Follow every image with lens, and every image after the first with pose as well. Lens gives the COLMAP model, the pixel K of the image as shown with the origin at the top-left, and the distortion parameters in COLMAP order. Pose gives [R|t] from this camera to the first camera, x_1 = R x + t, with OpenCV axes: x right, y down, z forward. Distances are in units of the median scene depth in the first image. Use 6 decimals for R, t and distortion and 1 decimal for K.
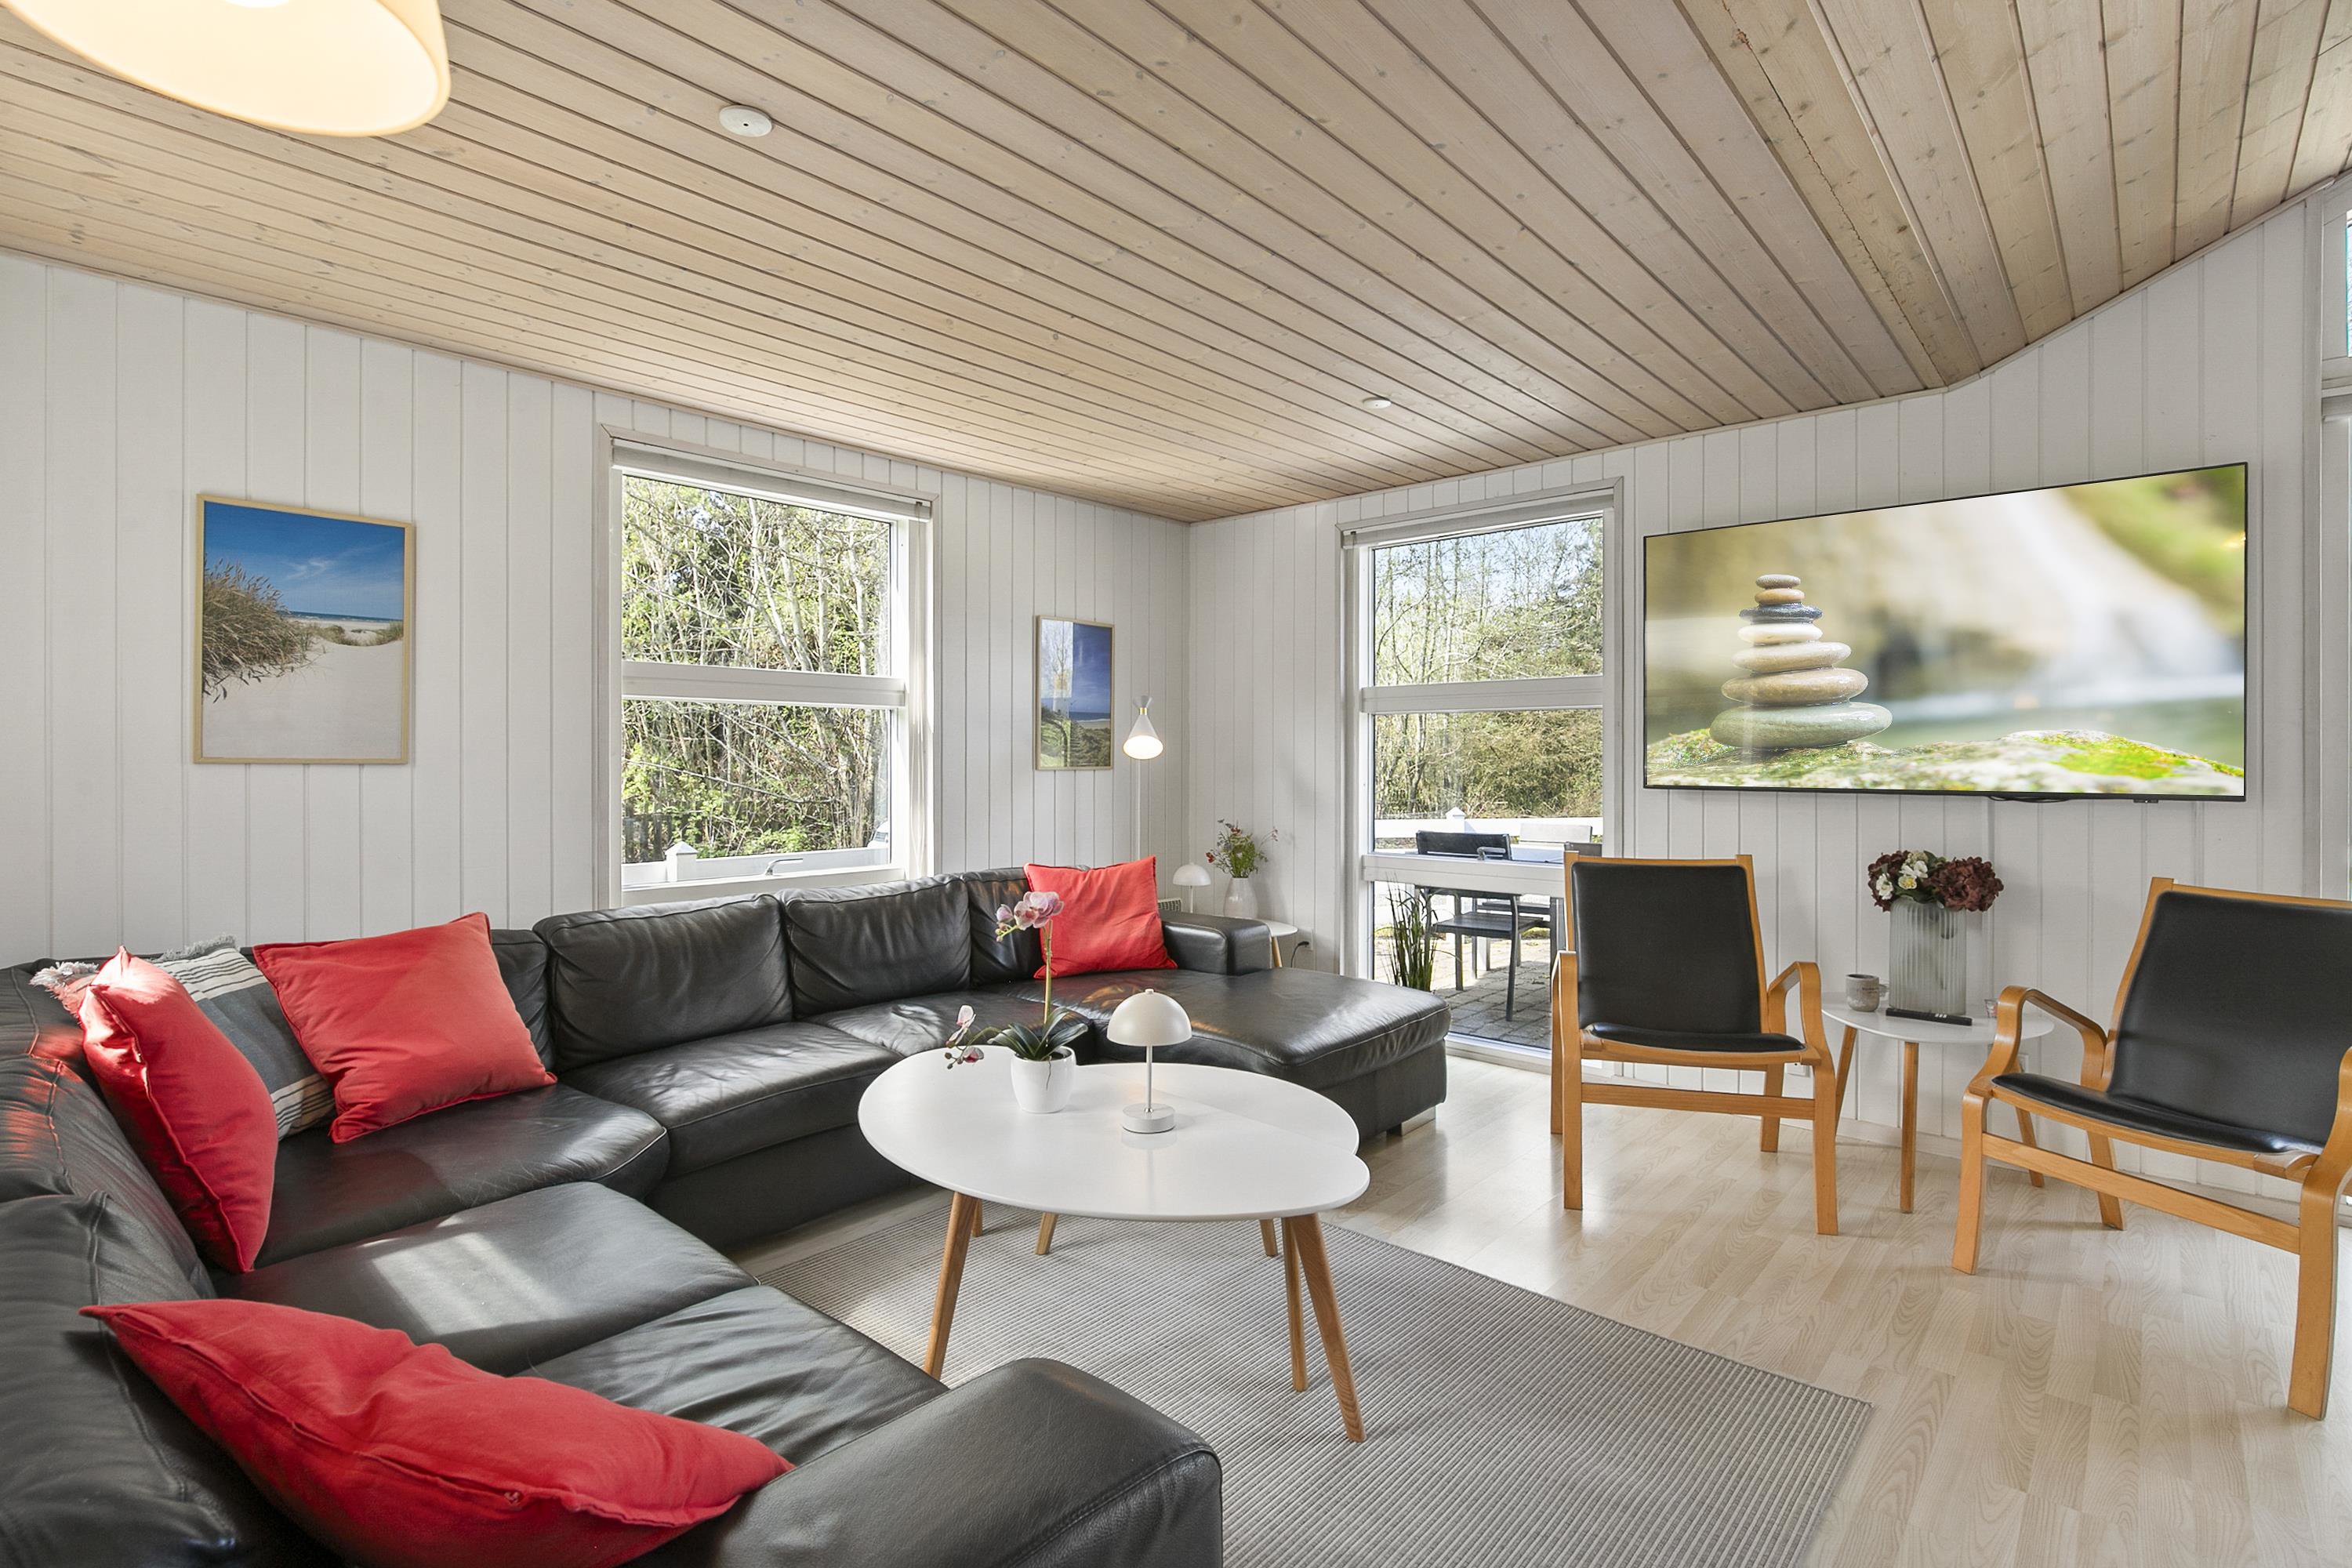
lens RADIAL K [[1096.2, 0, 1182.9], [0, 1096.2, 763.3], [0, 0, 1]] dist [-0.019054, 0.007115]
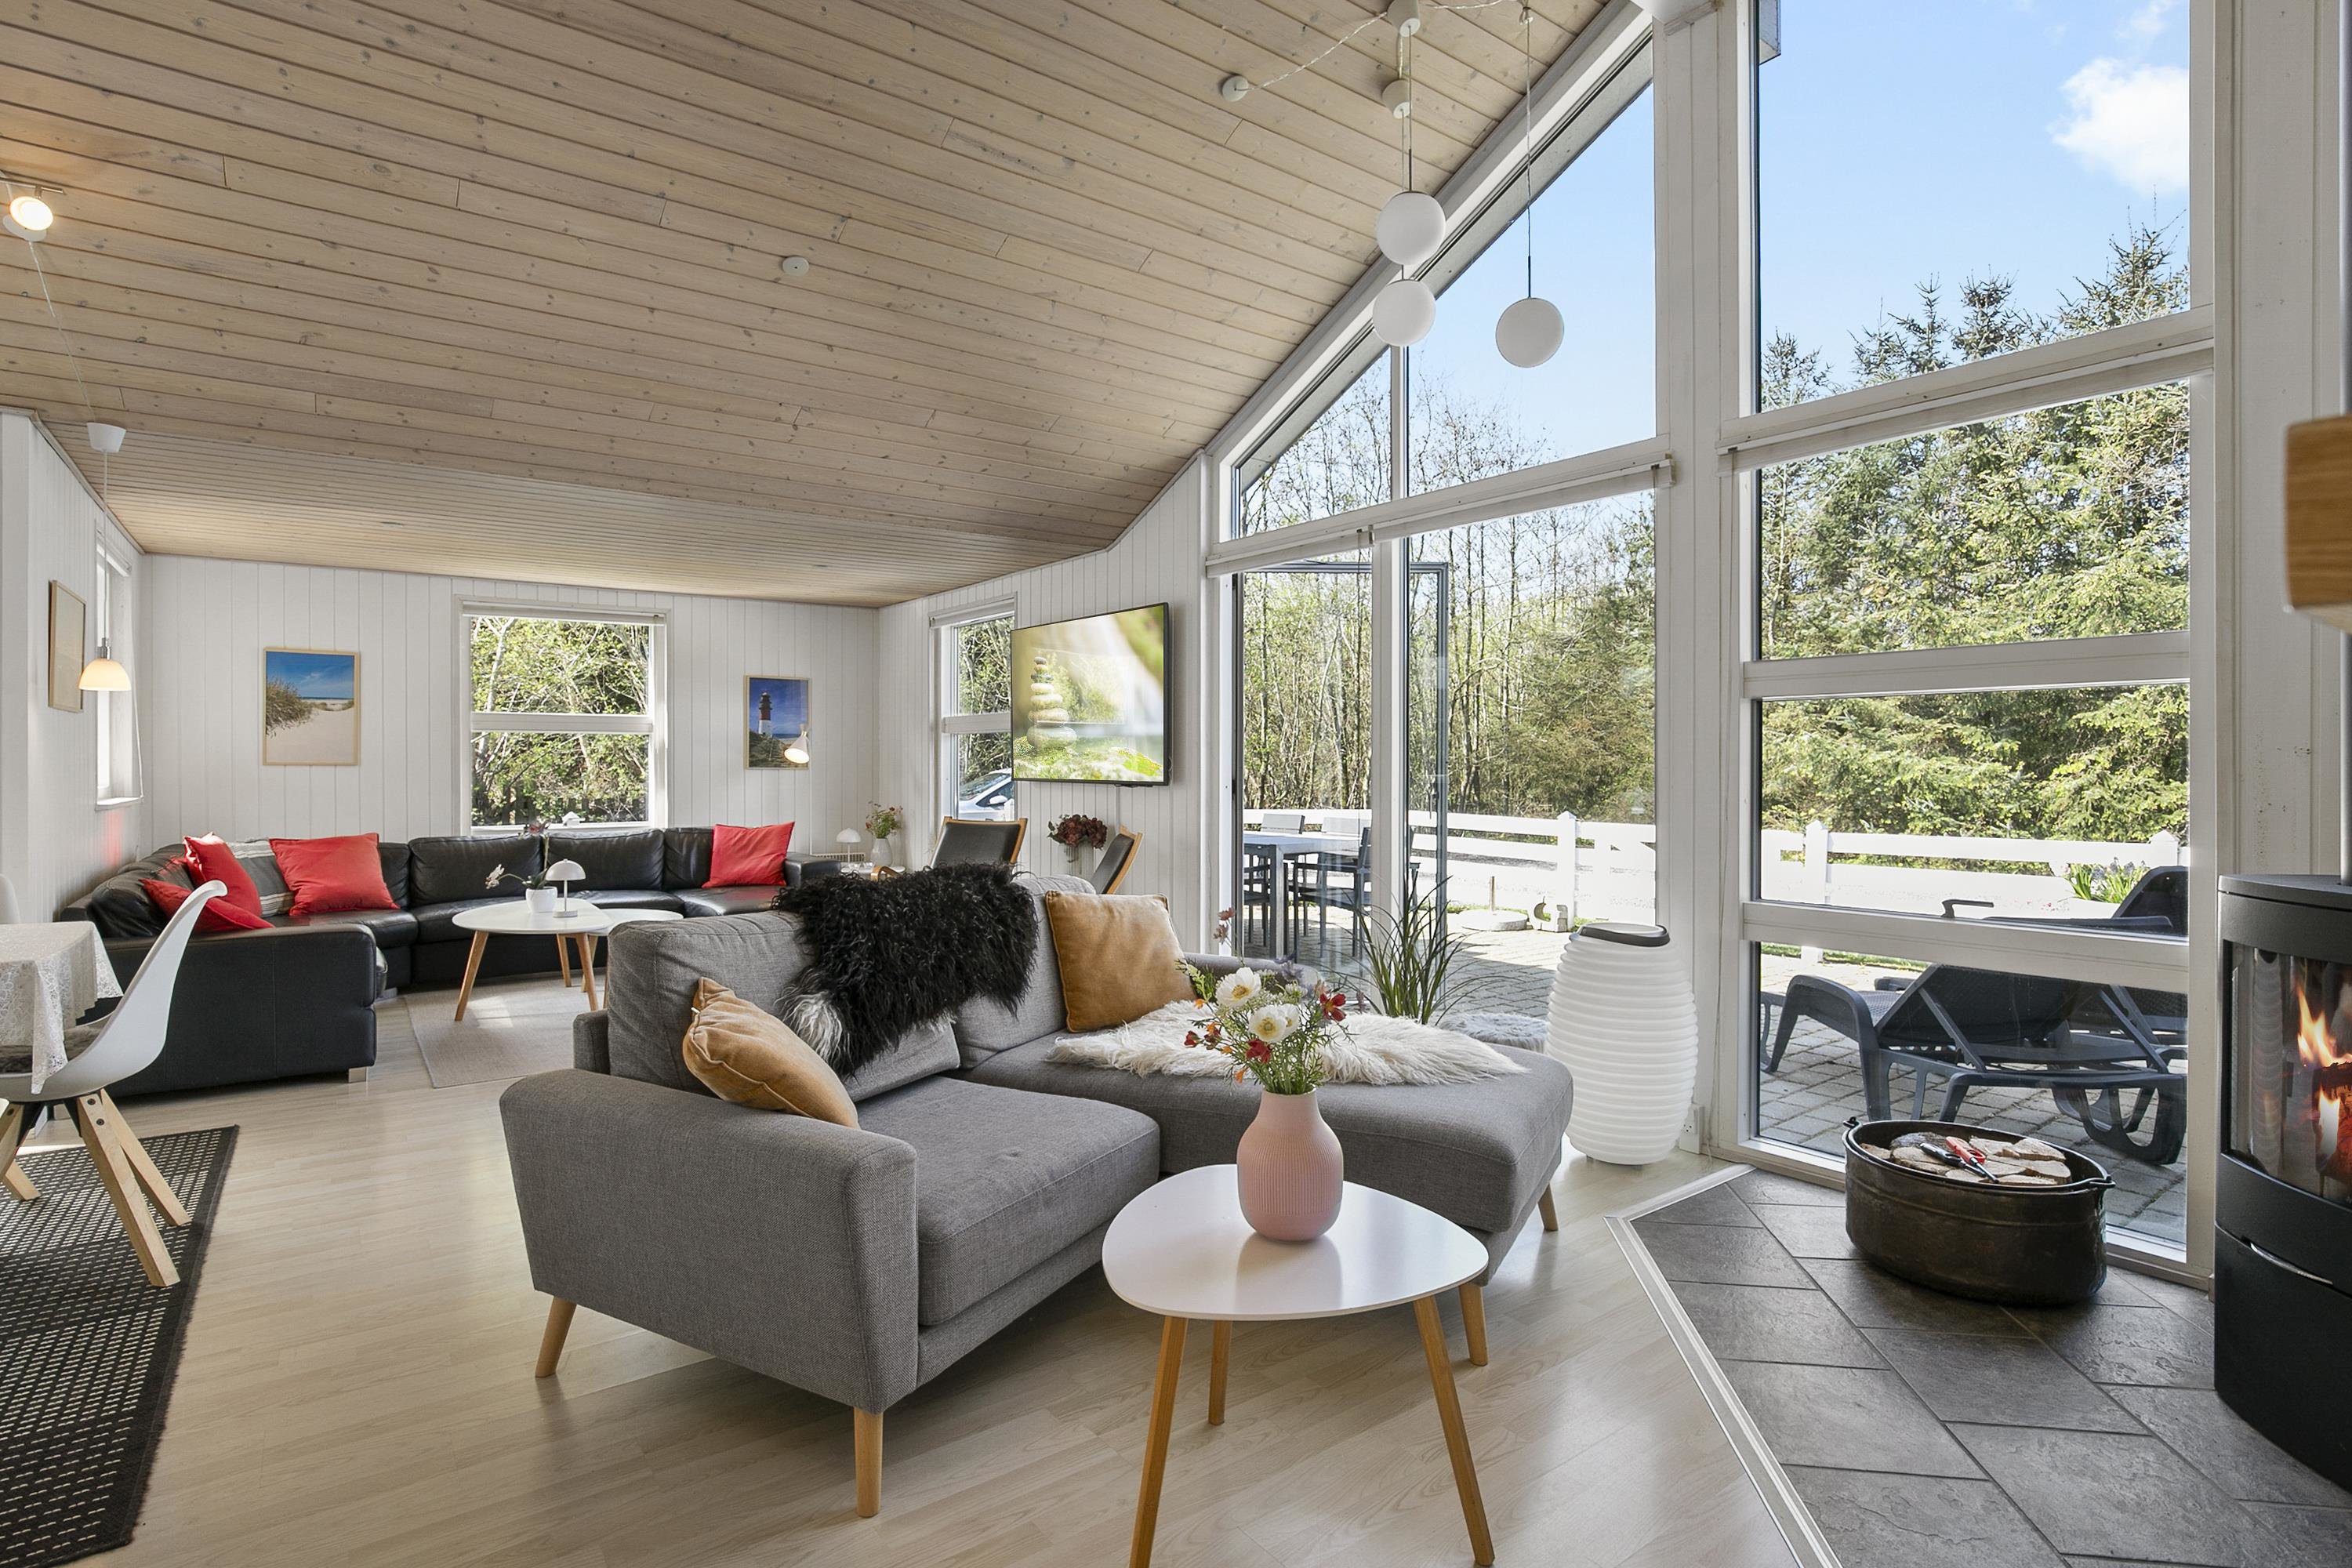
lens RADIAL K [[1156.6, 0, 1172.5], [0, 1156.6, 768.4], [0, 0, 1]] dist [-0.017626, 0.002042]
pose [[0.978852, 0.000942, -0.204570, 1.215453], [-0.000646, 0.999999, 0.001515, 0.002099], [0.204571, -0.001351, 0.978851, -0.812329]]
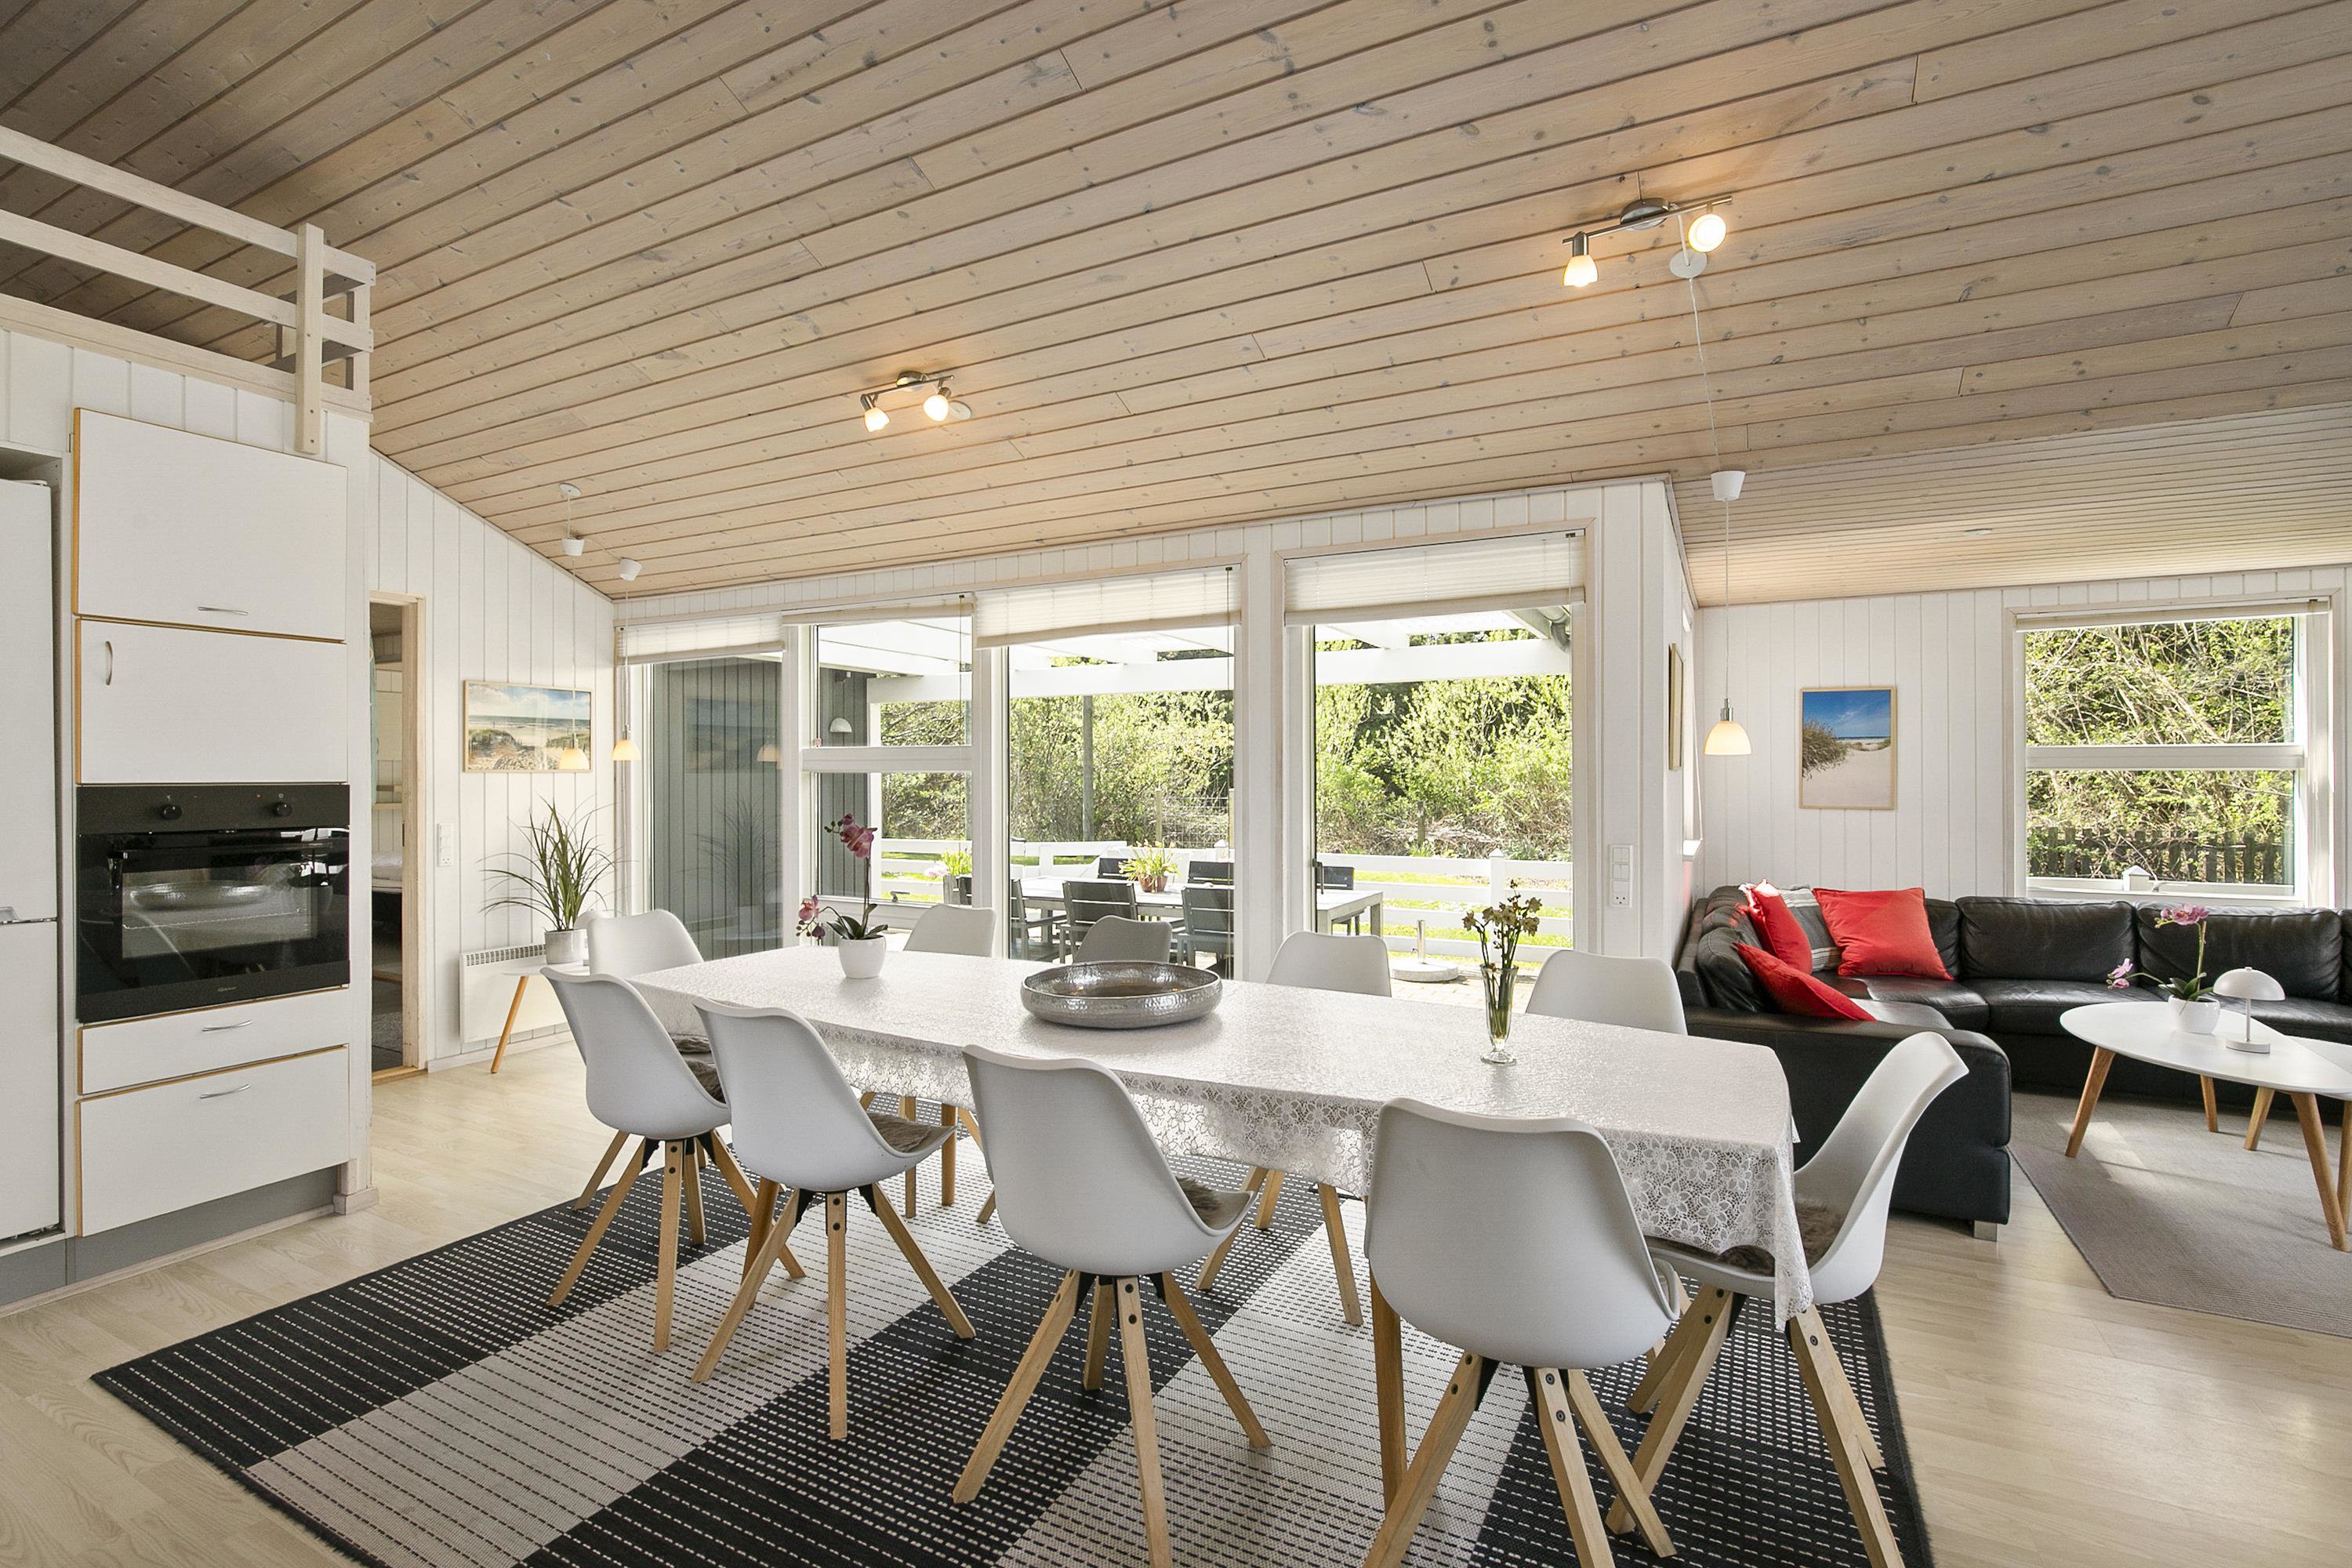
lens RADIAL K [[1081.0, 0, 1177.7], [0, 1081.0, 774.7], [0, 0, 1]] dist [-0.022142, 0.007213]
pose [[0.239339, 0.000313, -0.970936, 0.780027], [-0.000909, 1.000000, 0.000098, -0.056348], [0.970936, 0.000859, 0.239339, -0.652215]]
